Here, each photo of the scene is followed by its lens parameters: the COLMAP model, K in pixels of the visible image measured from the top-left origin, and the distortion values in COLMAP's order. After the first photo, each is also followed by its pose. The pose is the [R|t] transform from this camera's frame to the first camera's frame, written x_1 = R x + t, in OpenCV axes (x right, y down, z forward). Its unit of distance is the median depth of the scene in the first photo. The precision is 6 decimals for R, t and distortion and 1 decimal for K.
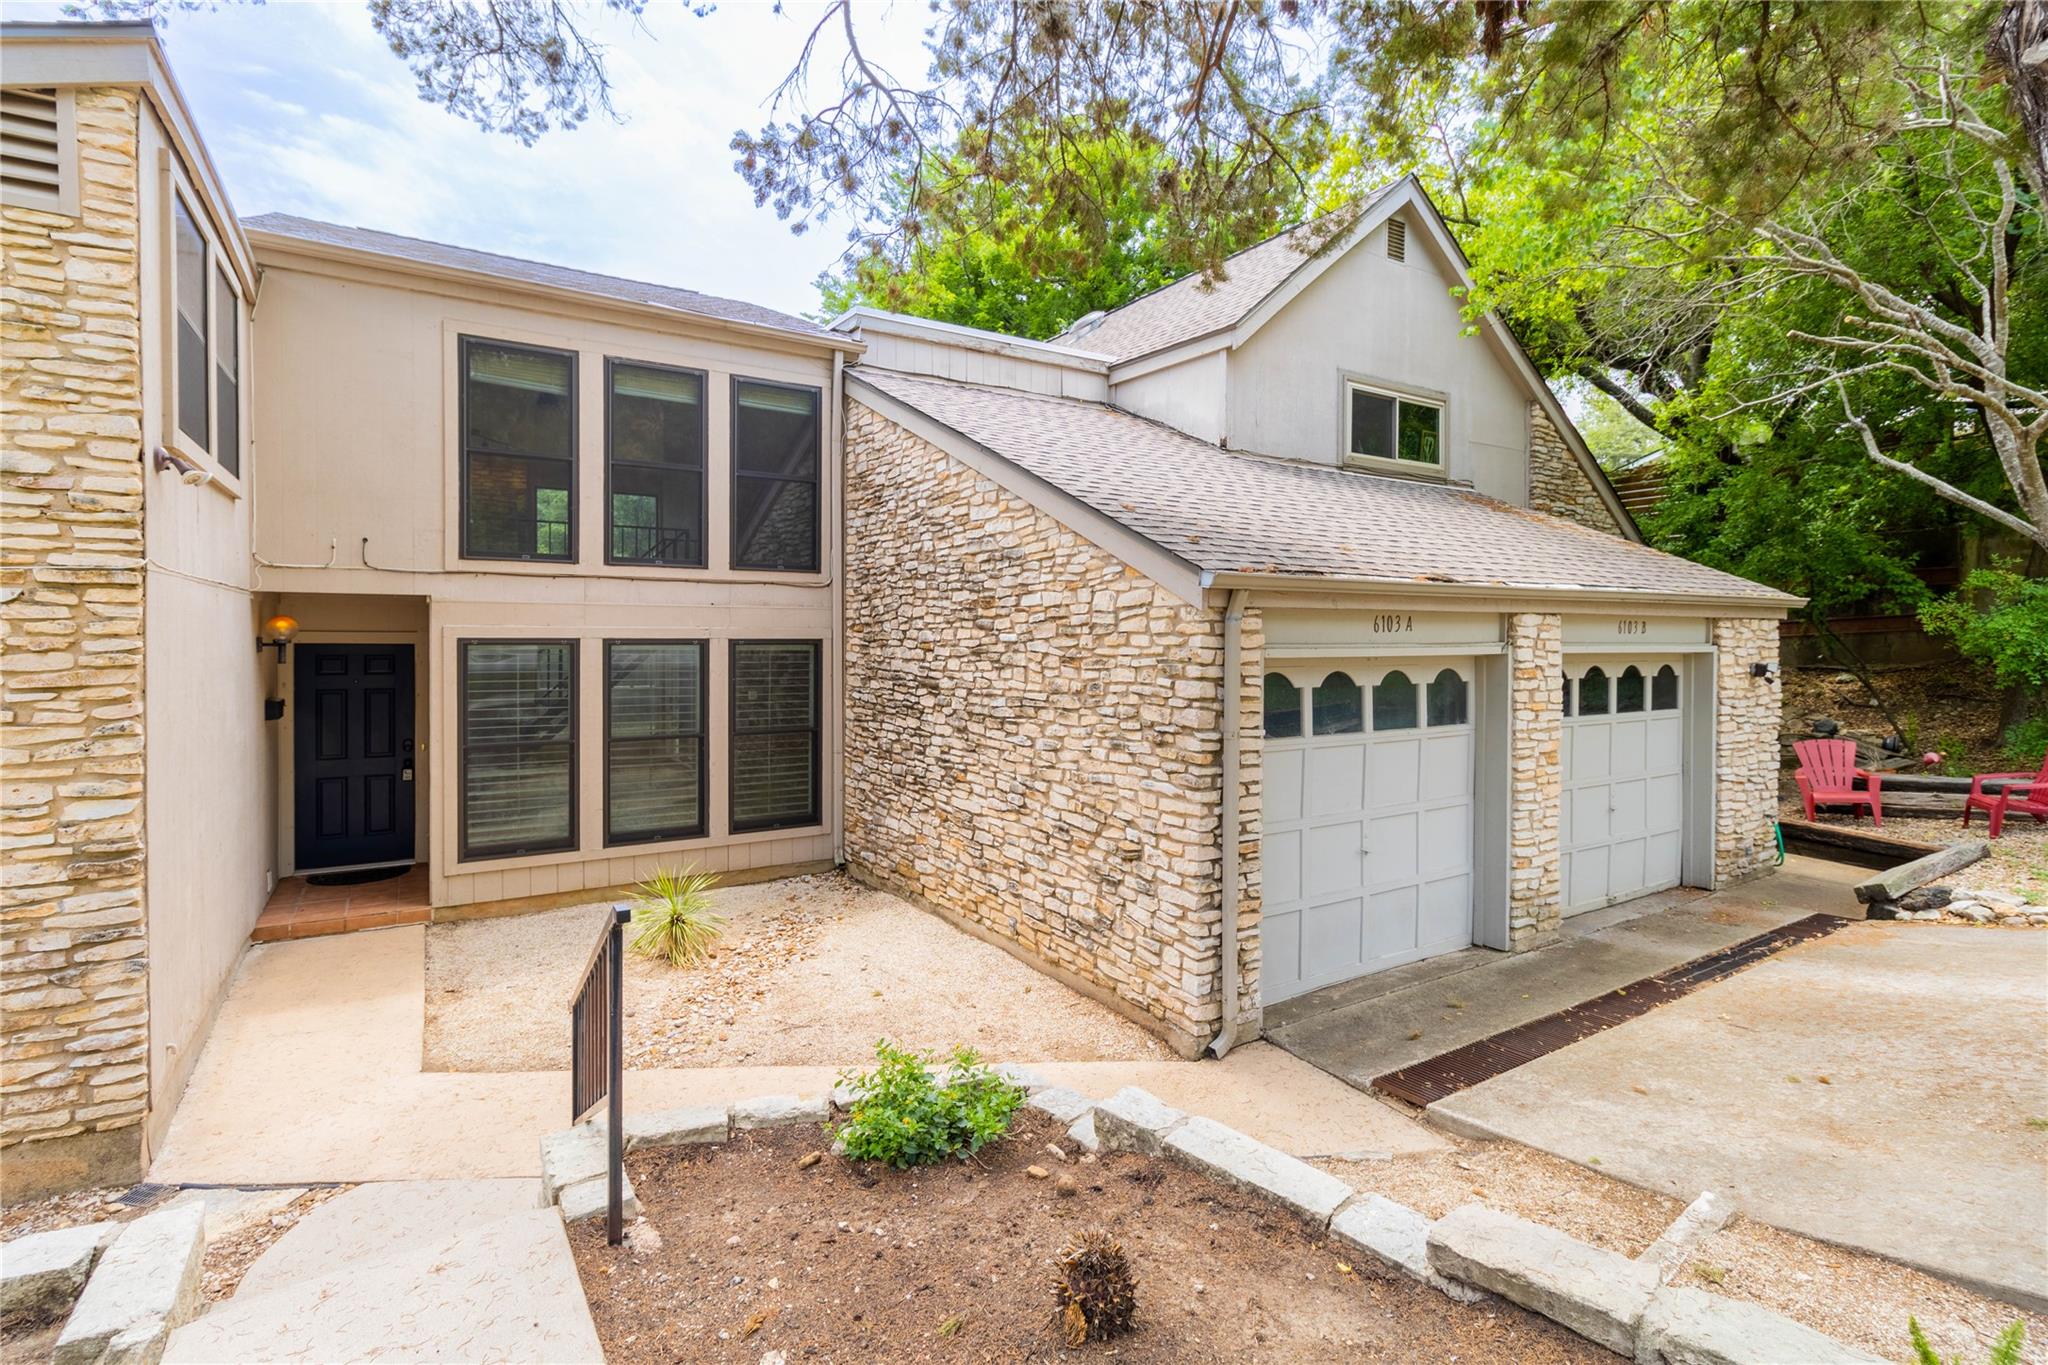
lens RADIAL K [[973.0, 0, 1034.7], [0, 973.0, 650.3], [0, 0, 1]] dist [0.003637, -0.000012]
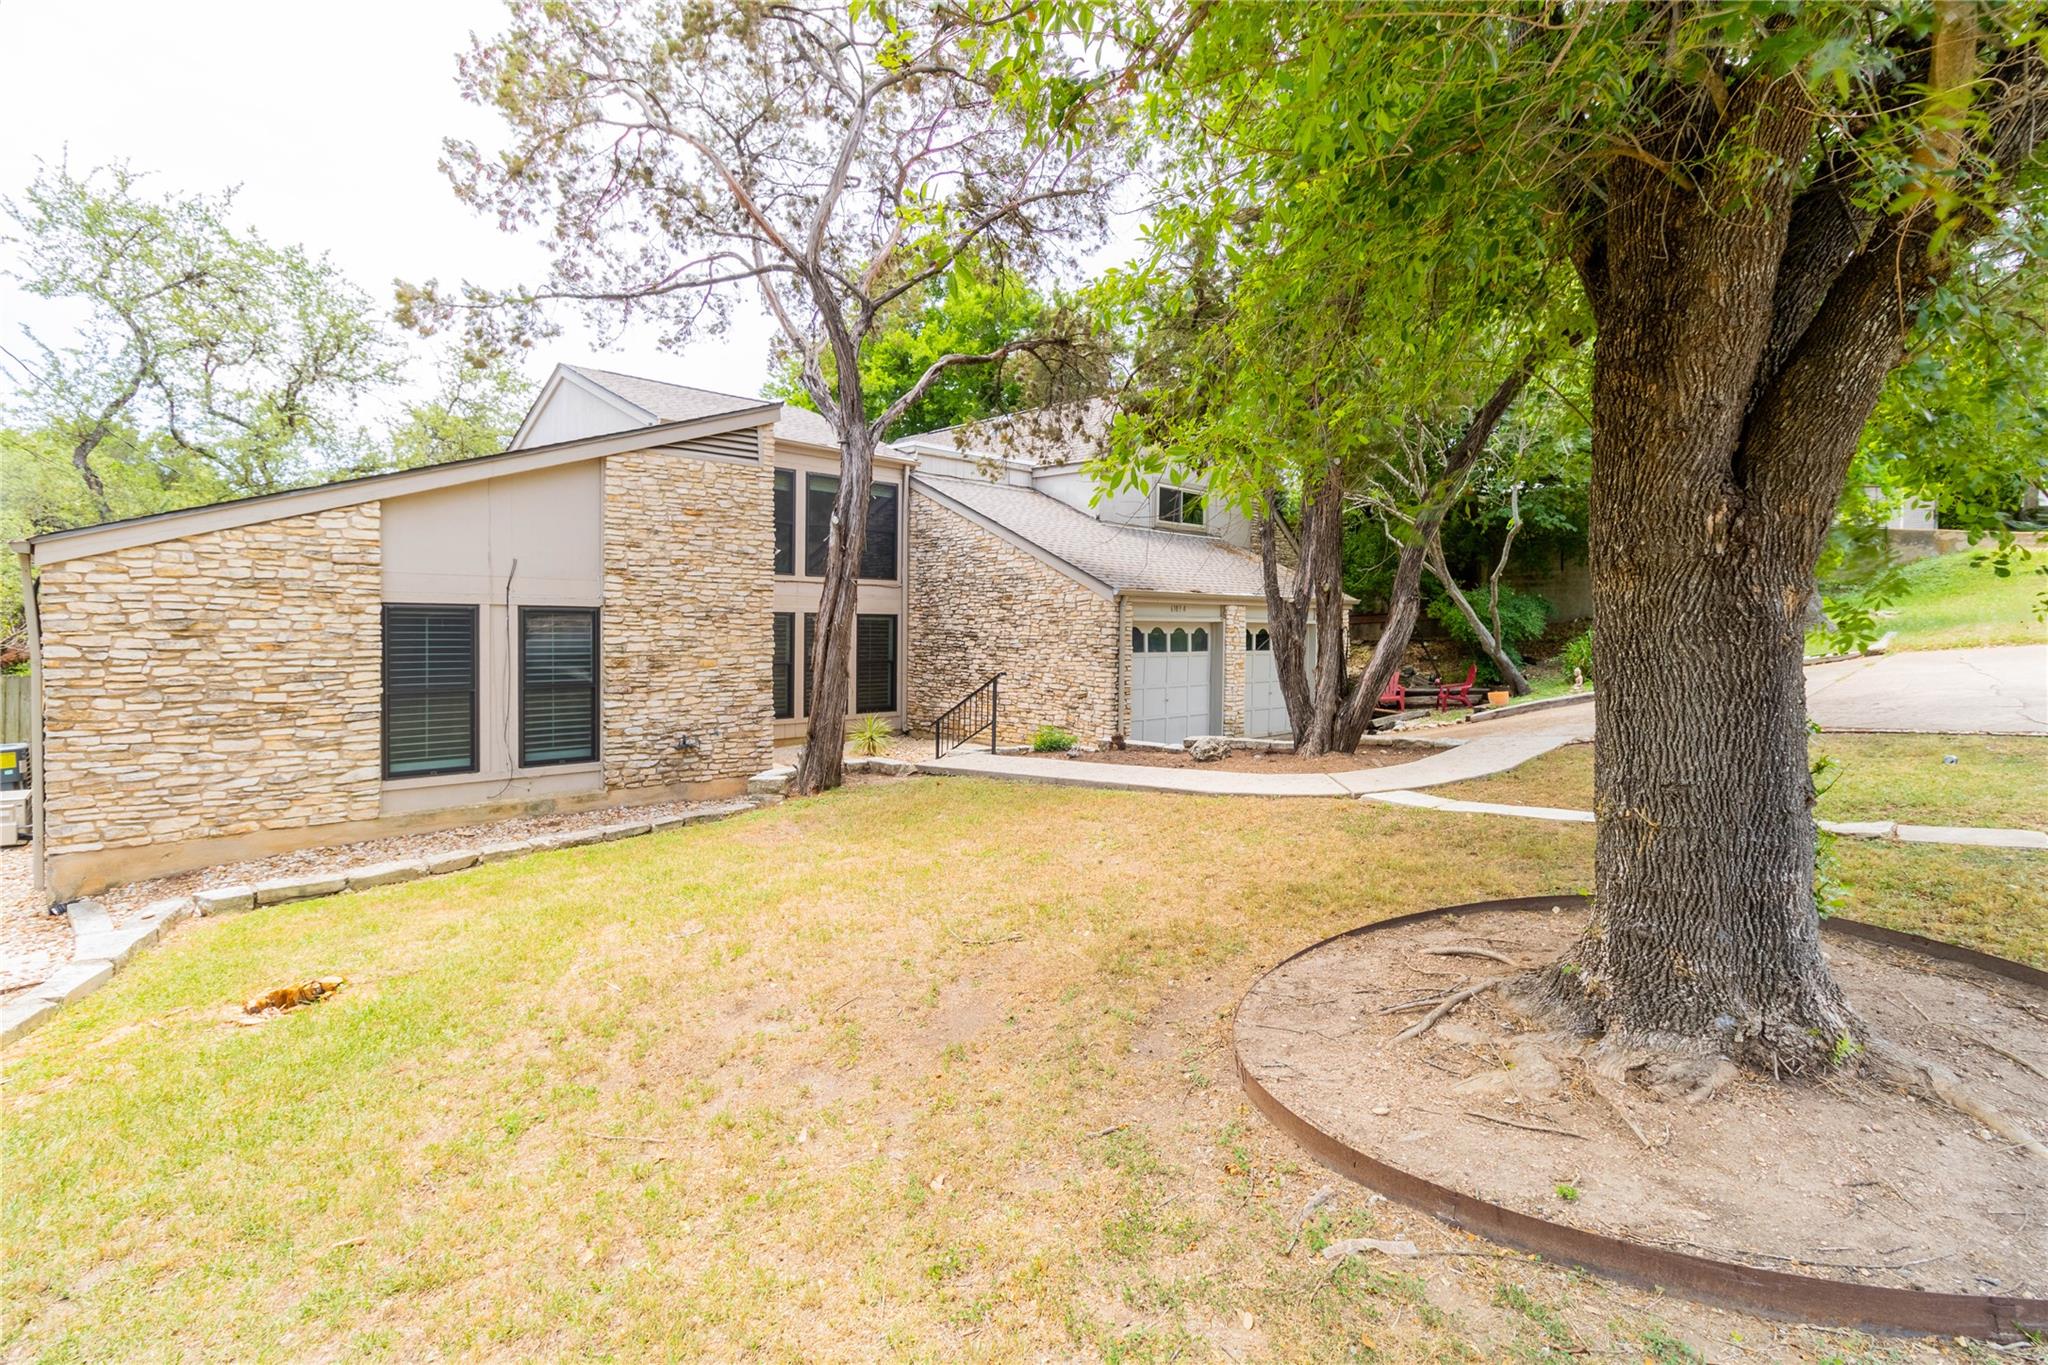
lens RADIAL K [[973.0, 0, 1034.7], [0, 973.0, 650.3], [0, 0, 1]] dist [0.003637, -0.000012]
pose [[0.979508, 0.001748, 0.201400, -0.408262], [-0.004308, 0.999915, 0.012275, 0.041422], [-0.201361, -0.012891, 0.979432, -1.131051]]
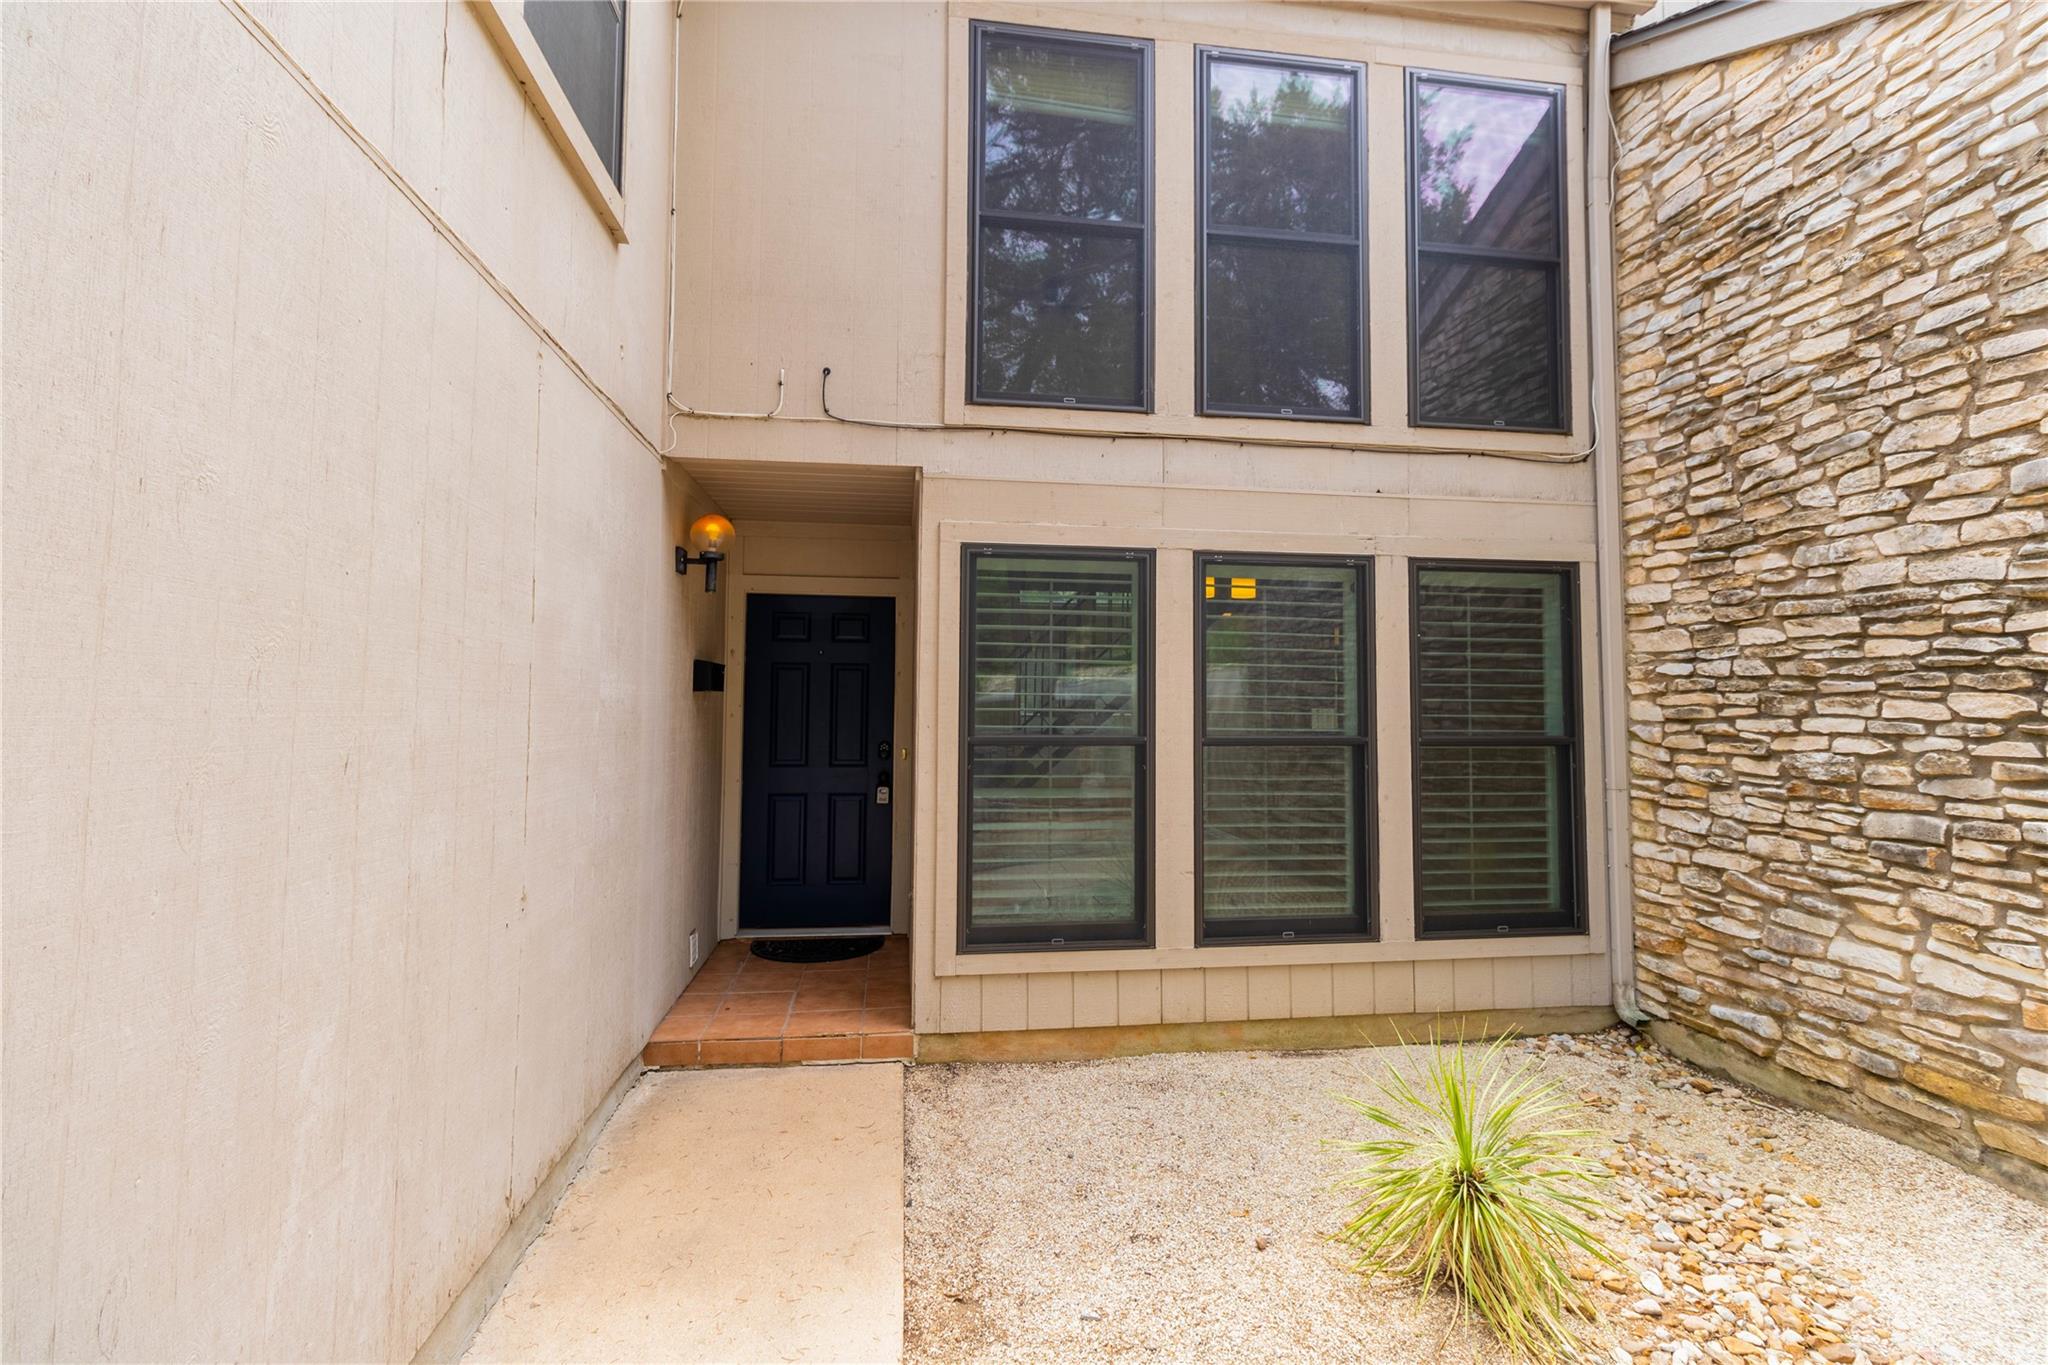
lens RADIAL K [[945.3, 0, 1026.3], [0, 945.3, 651.8], [0, 0, 1]] dist [-0.001292, -0.000380]
pose [[0.909921, -0.022095, -0.414193, -0.333085], [-0.007642, 0.997518, -0.070001, 0.086466], [0.414712, 0.066860, 0.907493, 0.523783]]
